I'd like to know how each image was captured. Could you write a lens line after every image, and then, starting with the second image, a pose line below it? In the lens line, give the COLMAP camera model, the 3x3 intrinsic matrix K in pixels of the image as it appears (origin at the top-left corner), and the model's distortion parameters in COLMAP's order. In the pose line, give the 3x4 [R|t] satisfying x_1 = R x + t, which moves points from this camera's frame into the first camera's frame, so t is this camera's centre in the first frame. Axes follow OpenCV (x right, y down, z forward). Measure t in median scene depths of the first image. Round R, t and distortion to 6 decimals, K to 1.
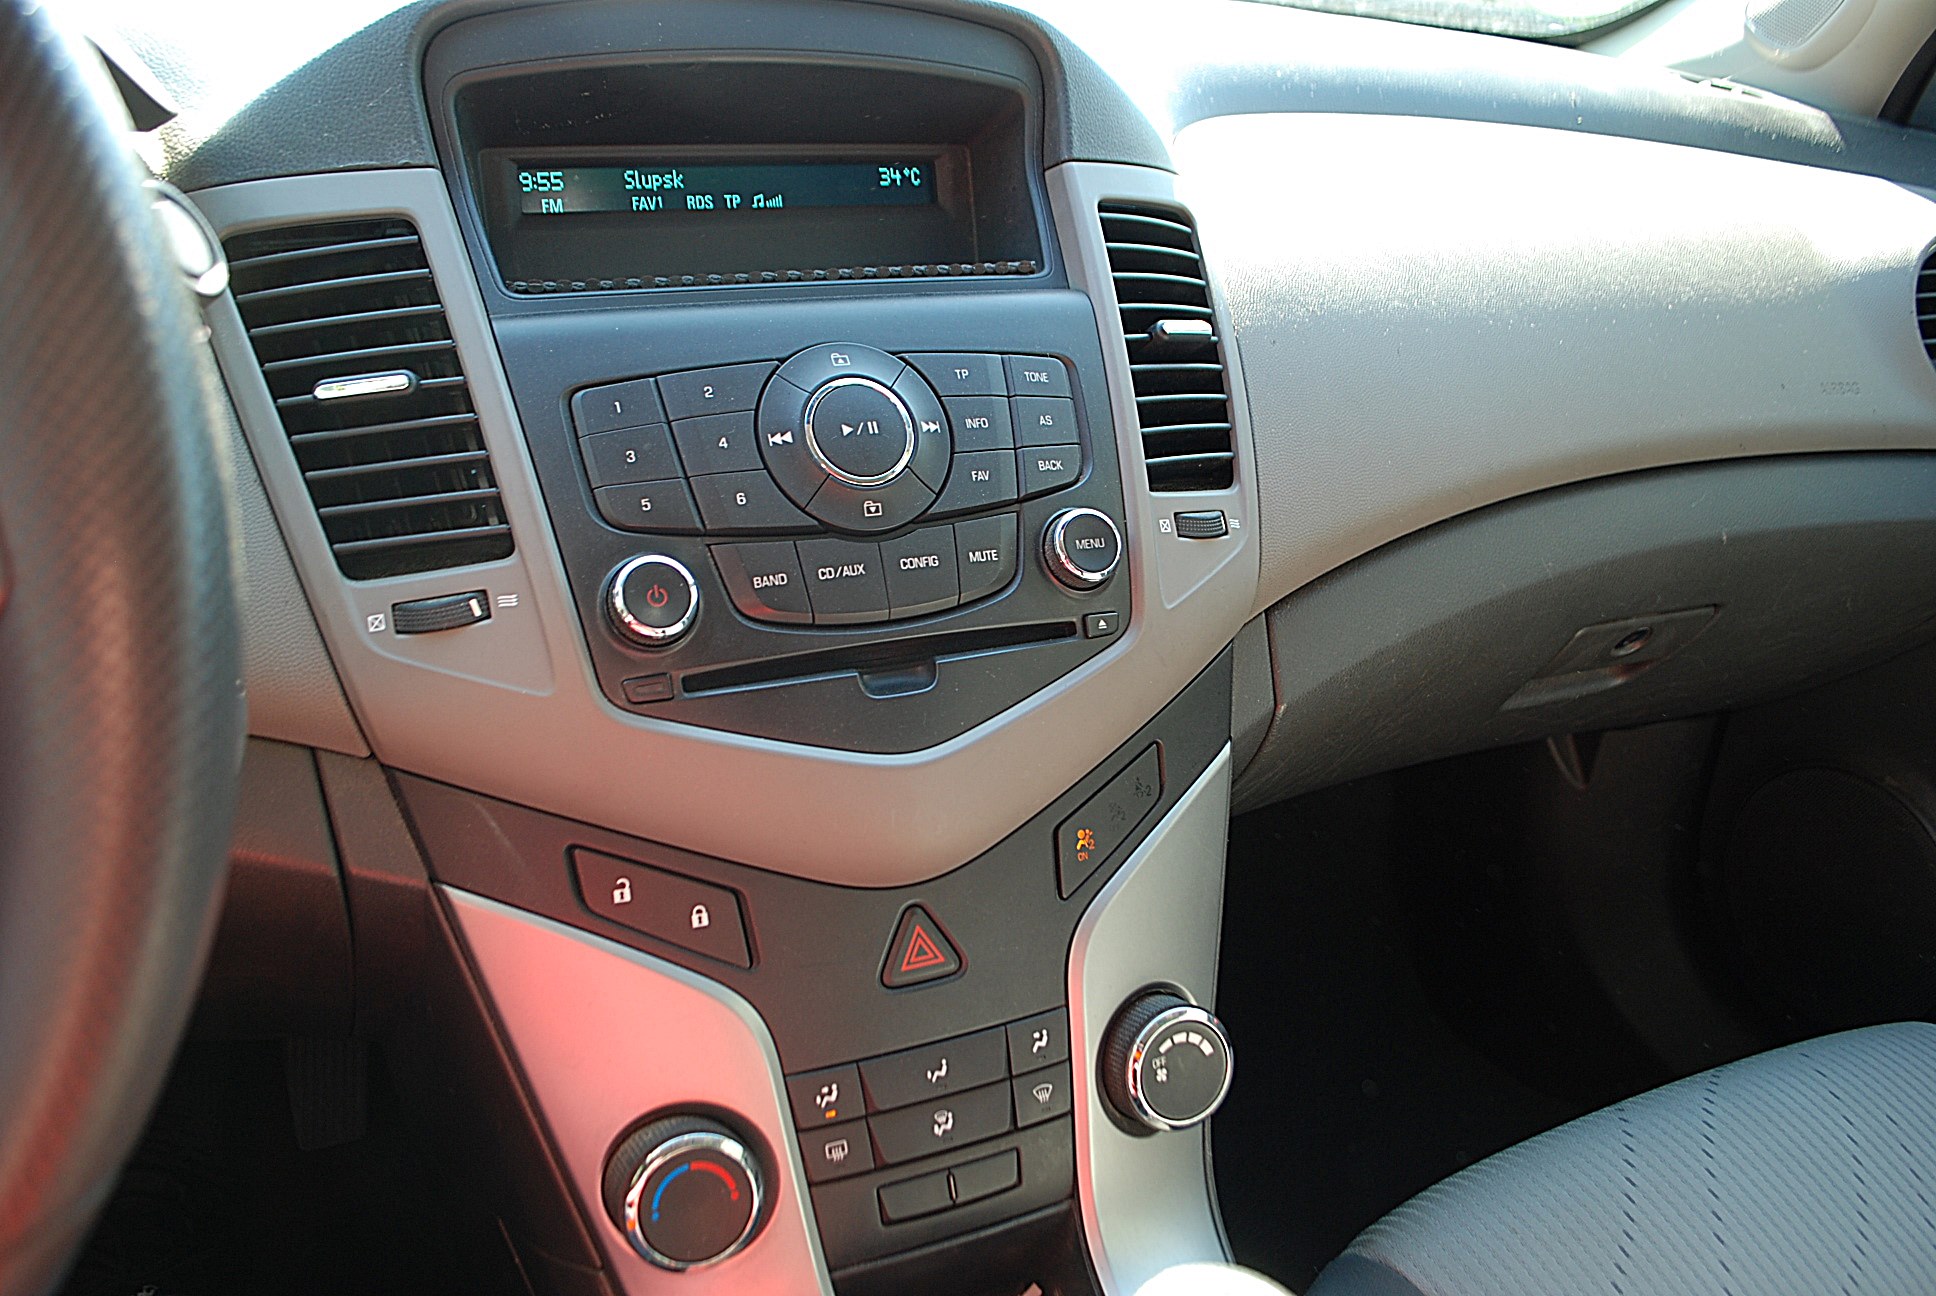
lens RADIAL K [[1526.2, 0, 967.0], [0, 1526.2, 701.8], [0, 0, 1]] dist [-0.092358, 0.008249]
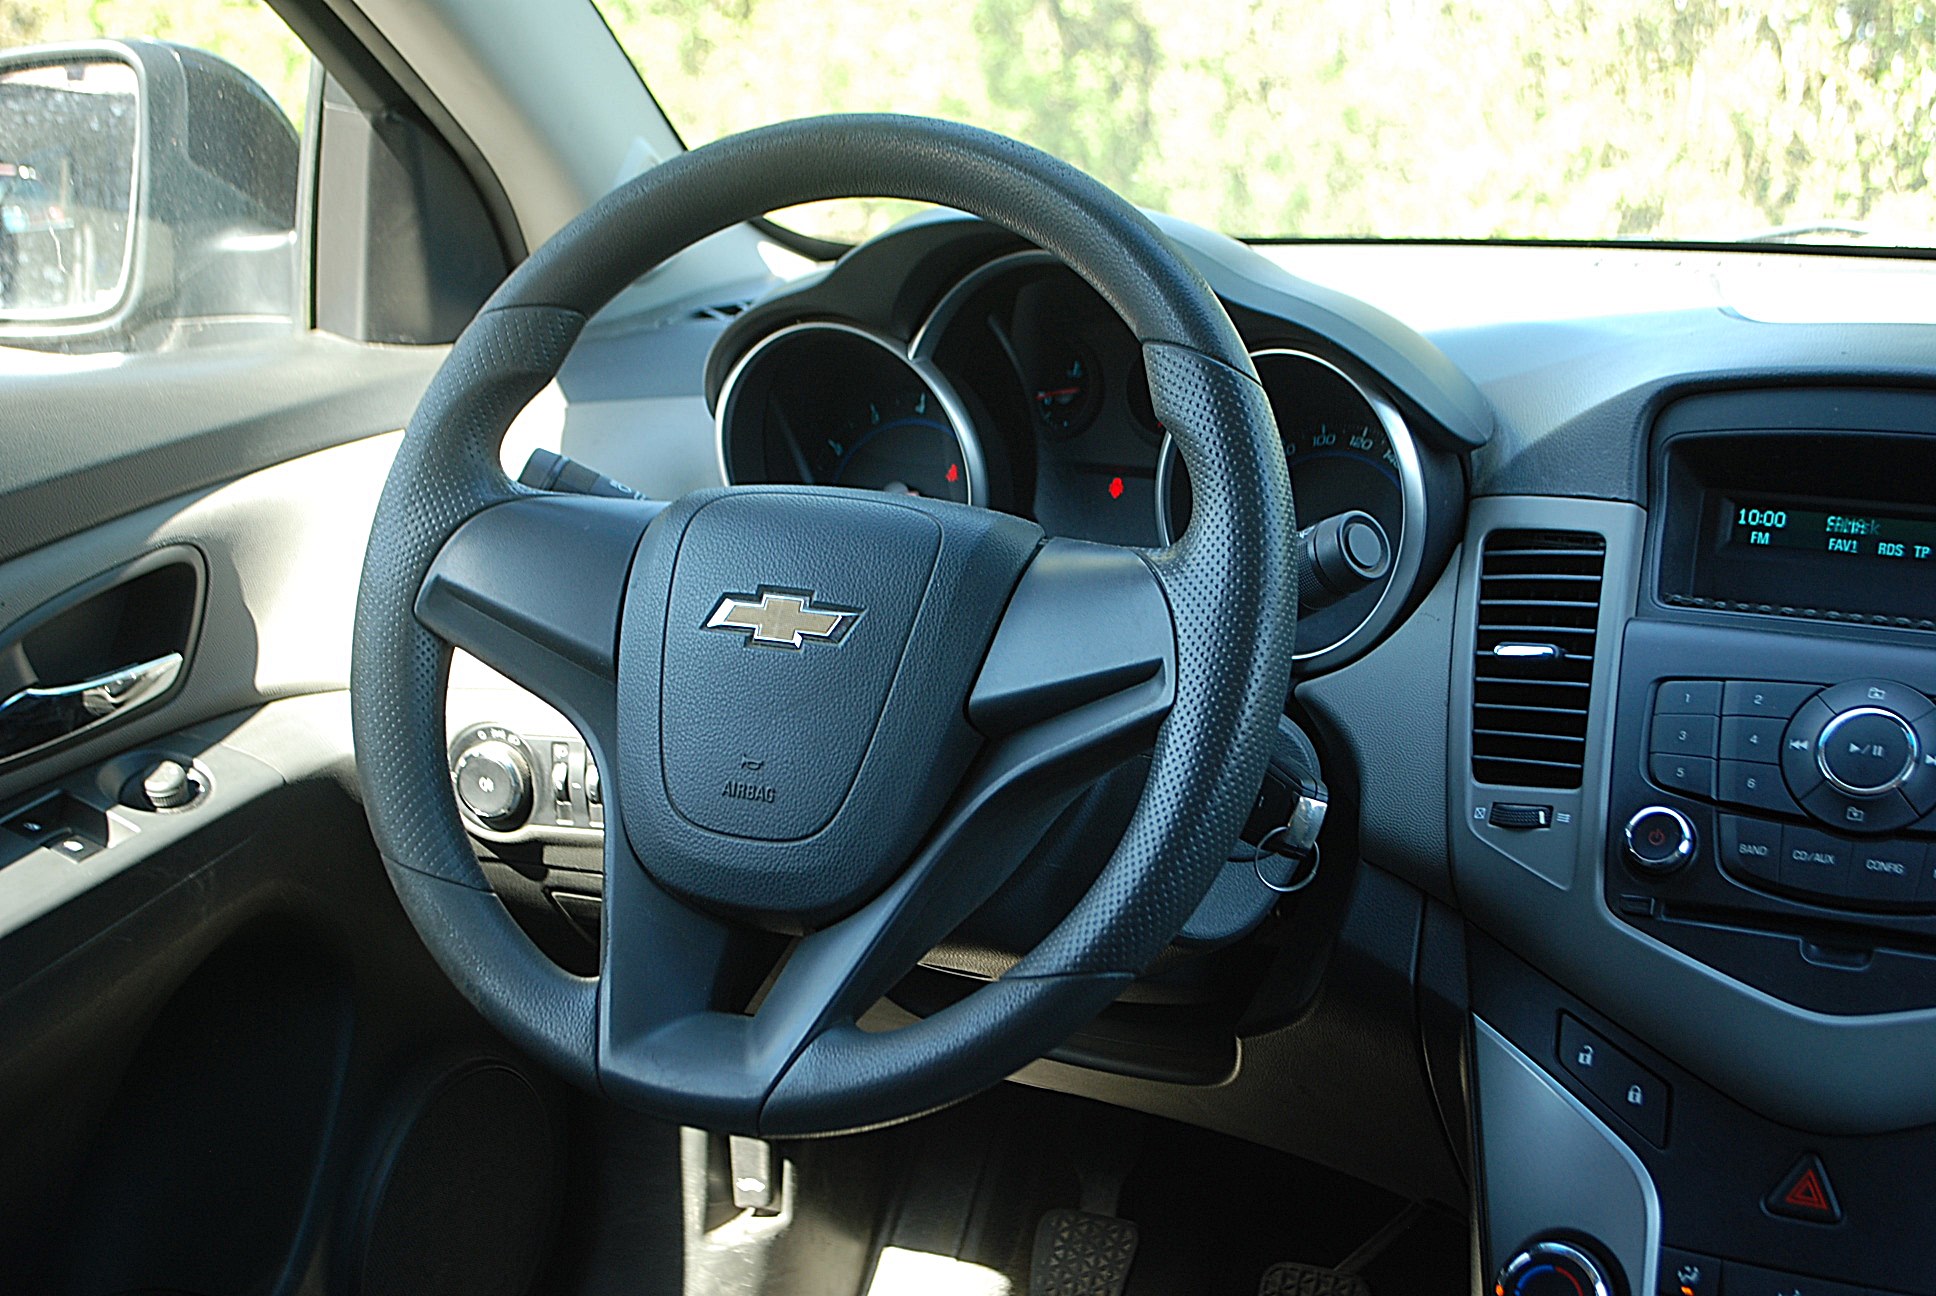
lens RADIAL K [[2709.8, 0, 961.3], [0, 2709.8, 640.3], [0, 0, 1]] dist [-0.057946, 0.000000]
pose [[0.622445, 0.140572, -0.769936, 1.039181], [-0.309224, 0.947873, -0.076930, 0.117399], [0.718987, 0.285967, 0.633467, -0.840373]]
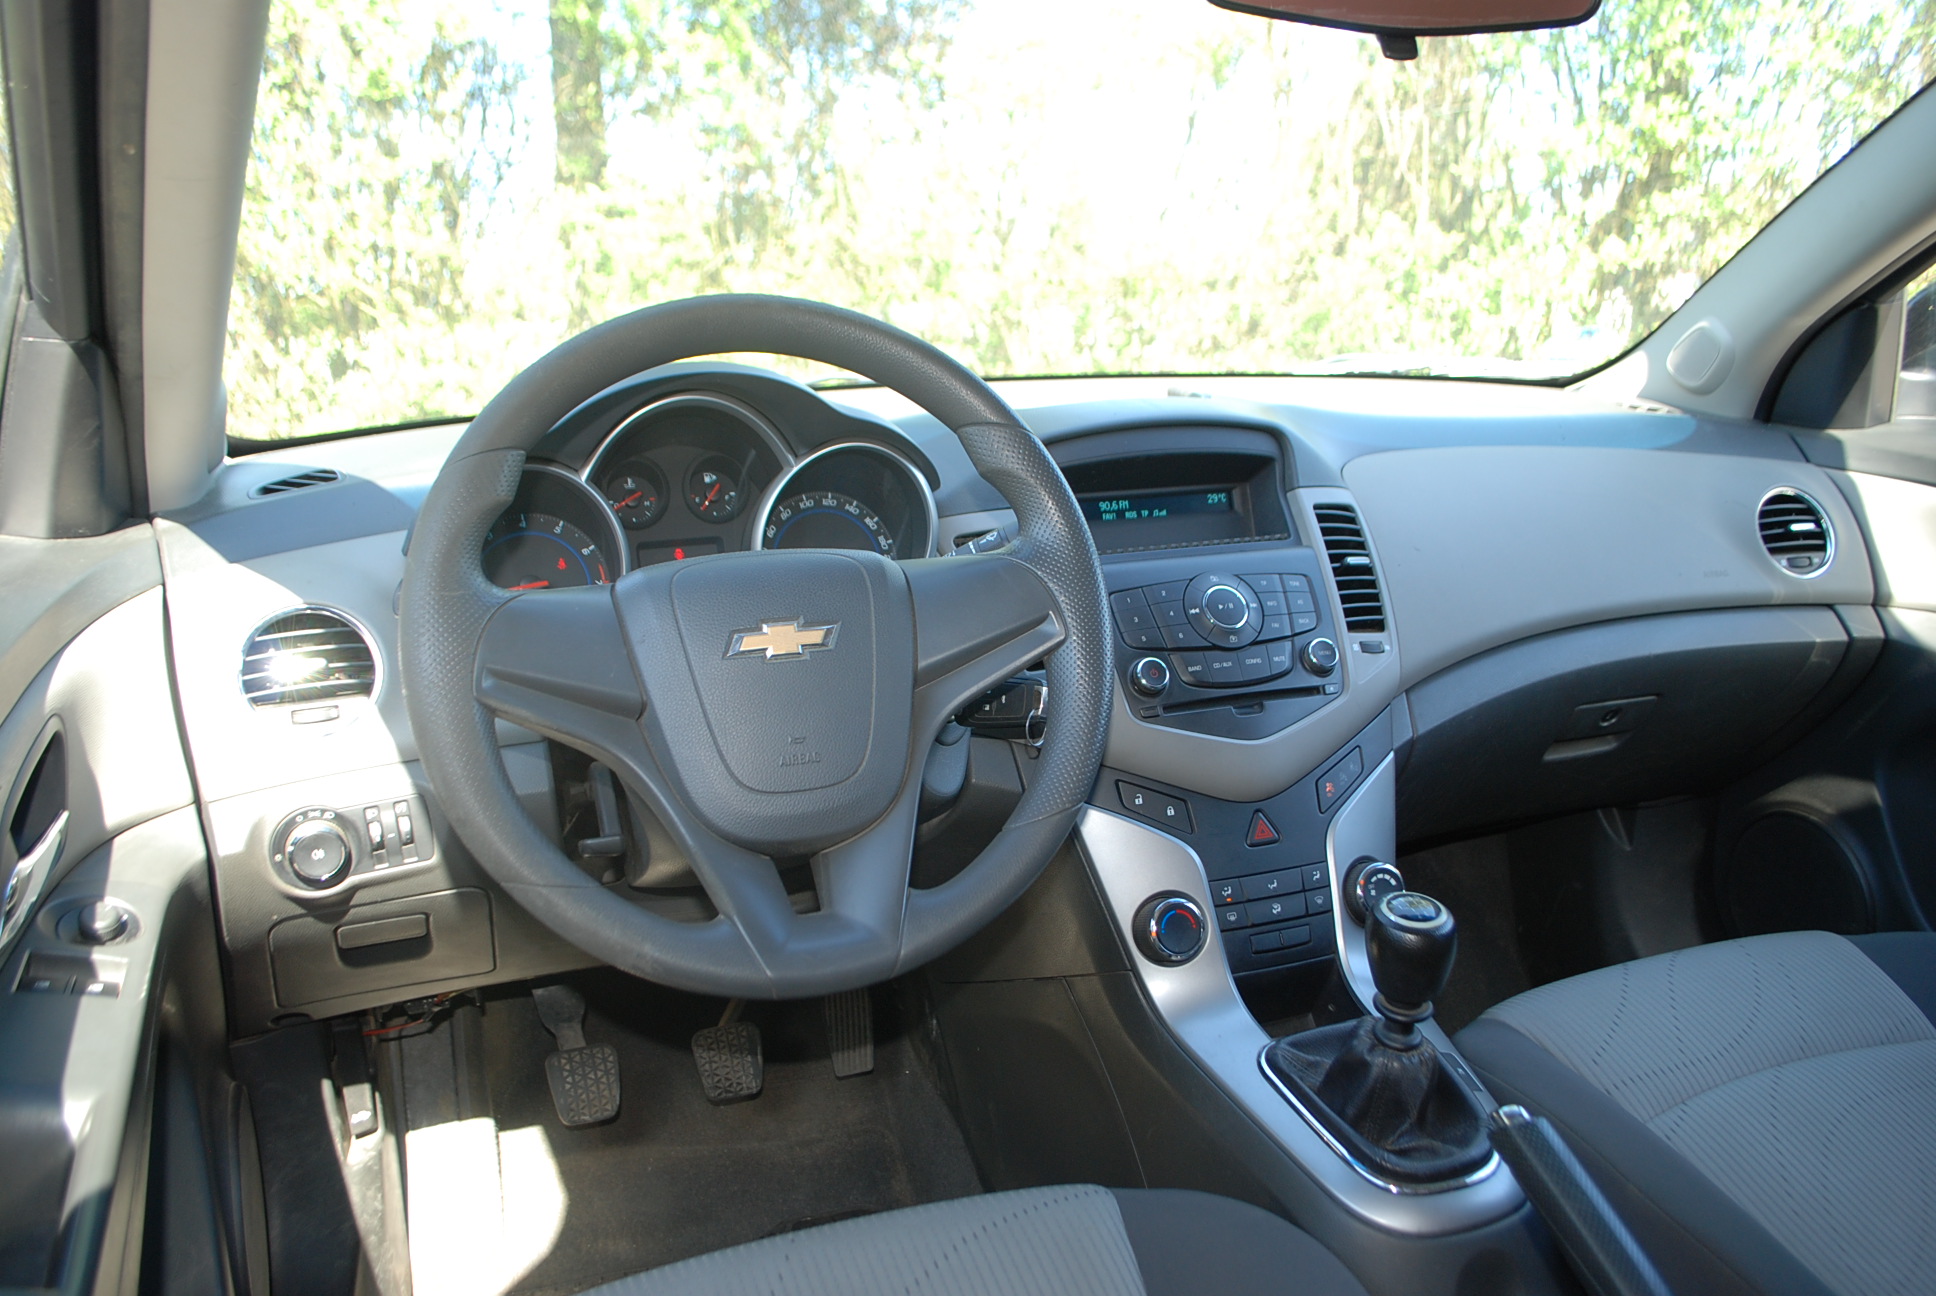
lens RADIAL K [[1526.2, 0, 973.6], [0, 1526.2, 668.7], [0, 0, 1]] dist [-0.092358, 0.008249]
pose [[0.995421, -0.043008, -0.085366, -0.244025], [0.025497, 0.980173, -0.196498, 0.345583], [0.092124, 0.193422, 0.976781, -1.240988]]
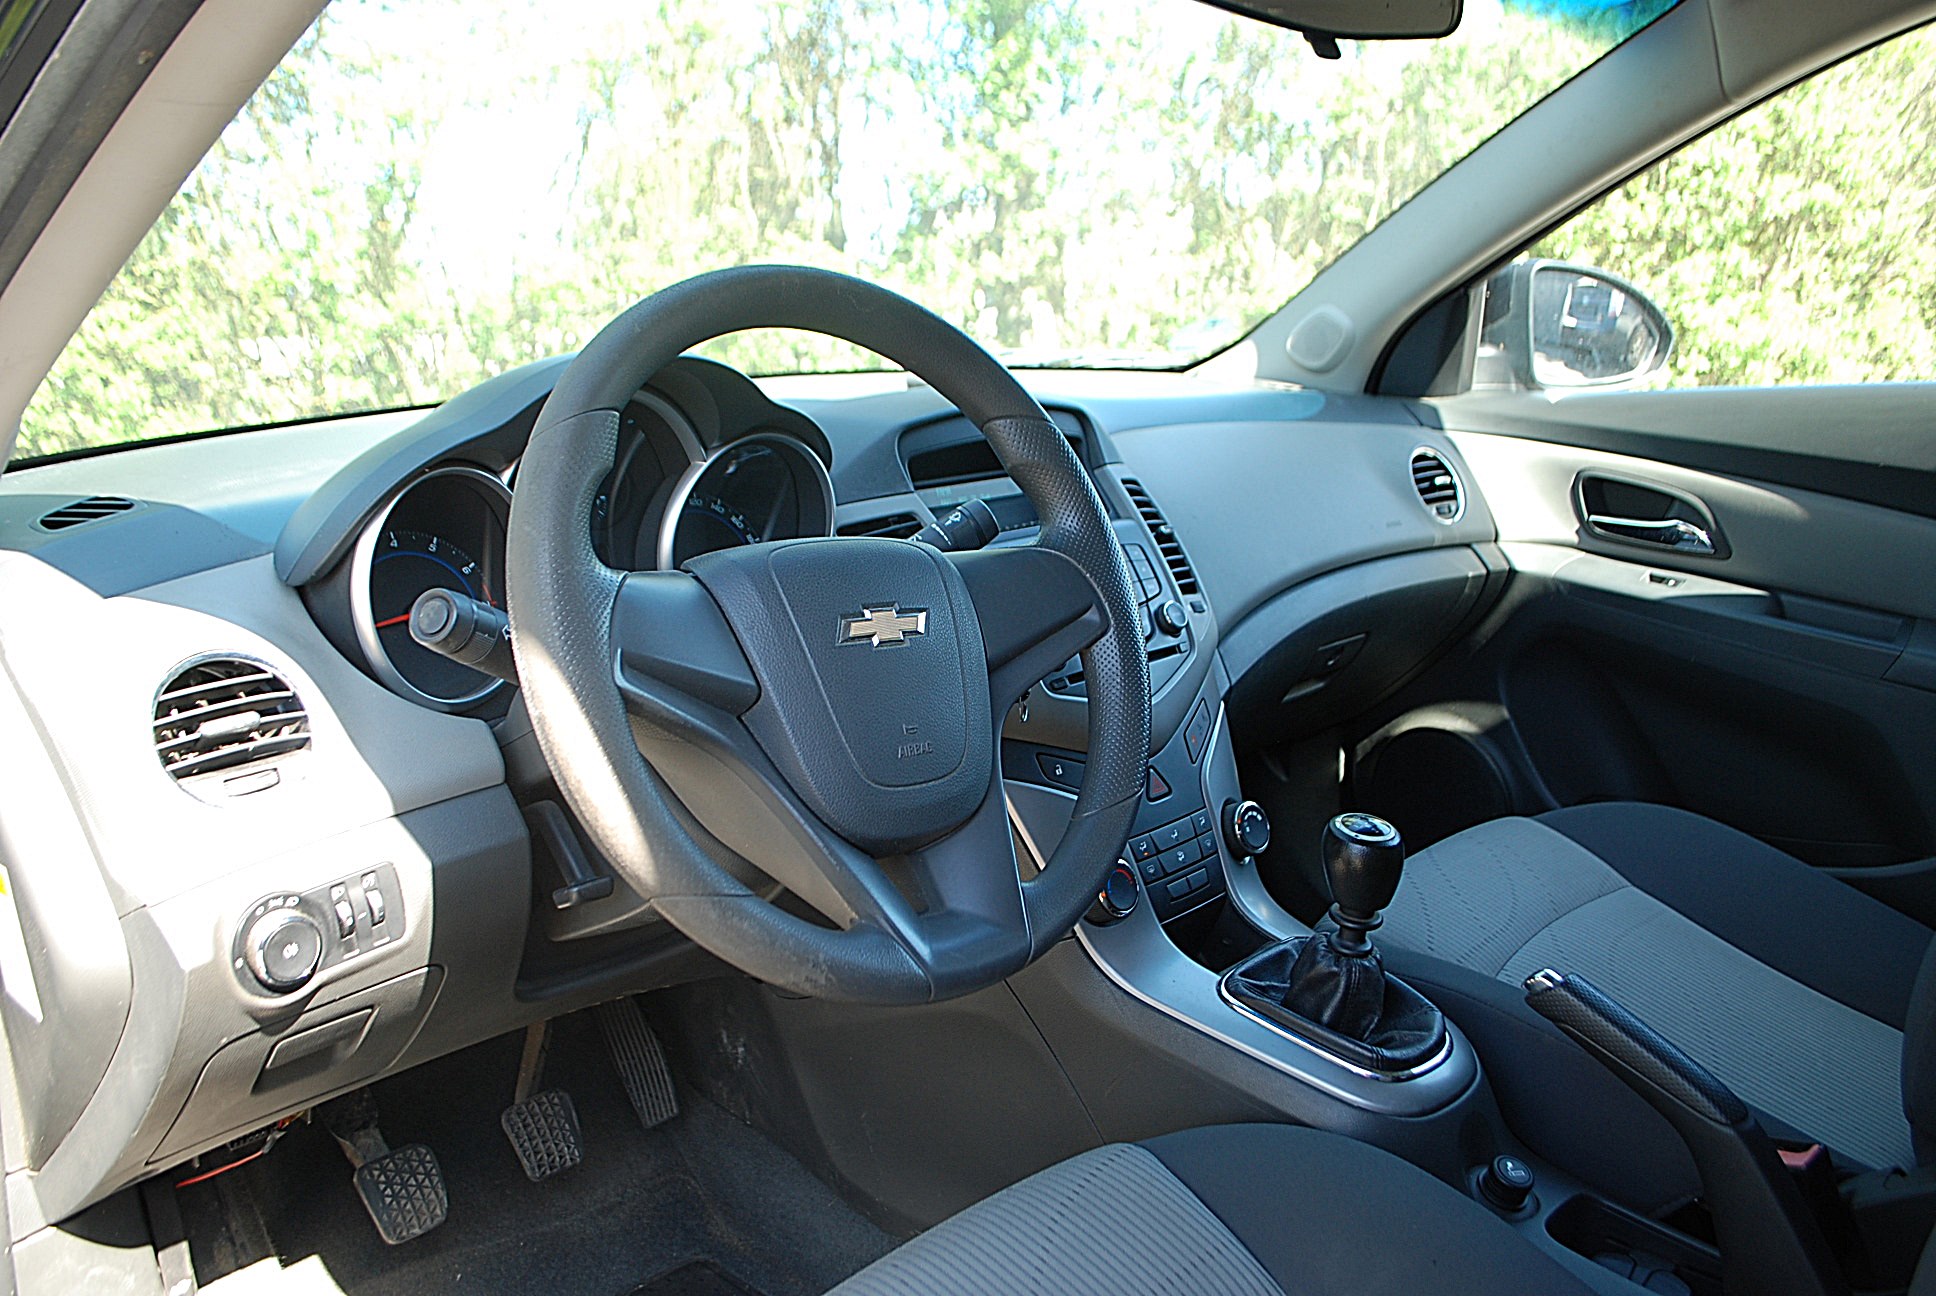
lens RADIAL K [[1526.2, 0, 969.9], [0, 1526.2, 662.4], [0, 0, 1]] dist [-0.092358, 0.008249]
pose [[0.933121, -0.146007, 0.328585, -1.015758], [0.209360, 0.963580, -0.166376, 0.300663], [-0.292326, 0.224041, 0.929705, -1.127899]]
